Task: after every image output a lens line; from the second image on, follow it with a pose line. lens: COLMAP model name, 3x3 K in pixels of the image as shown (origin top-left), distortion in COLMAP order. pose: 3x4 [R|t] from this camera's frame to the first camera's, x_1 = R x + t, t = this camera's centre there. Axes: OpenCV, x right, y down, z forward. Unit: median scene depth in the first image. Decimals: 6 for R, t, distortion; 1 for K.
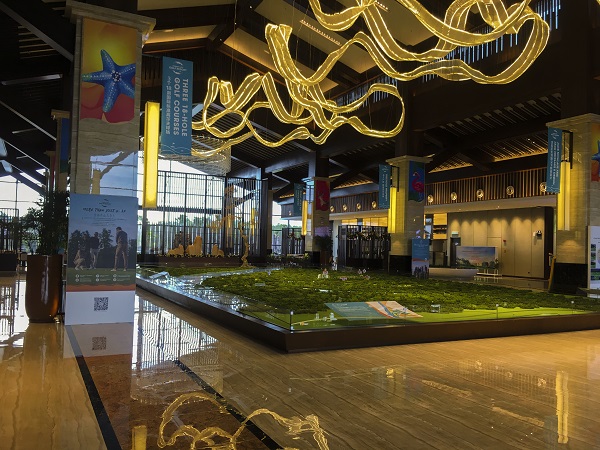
lens RADIAL K [[515.0, 0, 299.7], [0, 515.0, 225.3], [0, 0, 1]] dist [-0.002441, -0.015625]
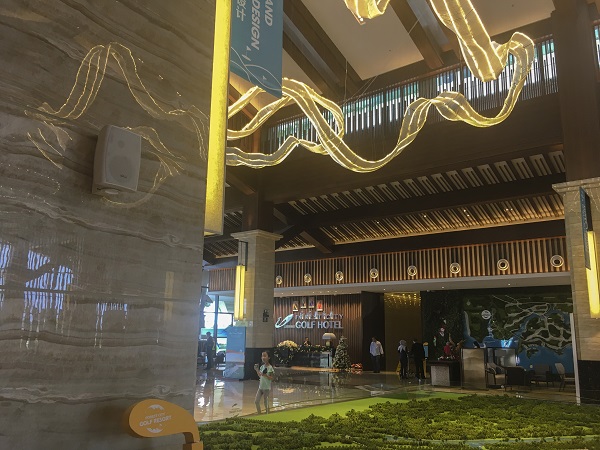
lens RADIAL K [[515.0, 0, 299.8], [0, 515.0, 227.1], [0, 0, 1]] dist [-0.002441, -0.015625]
pose [[0.908391, 0.082184, 0.409965, -0.085936], [-0.014955, 0.986252, -0.164572, 0.003641], [-0.417854, 0.143364, 0.897132, 0.178235]]
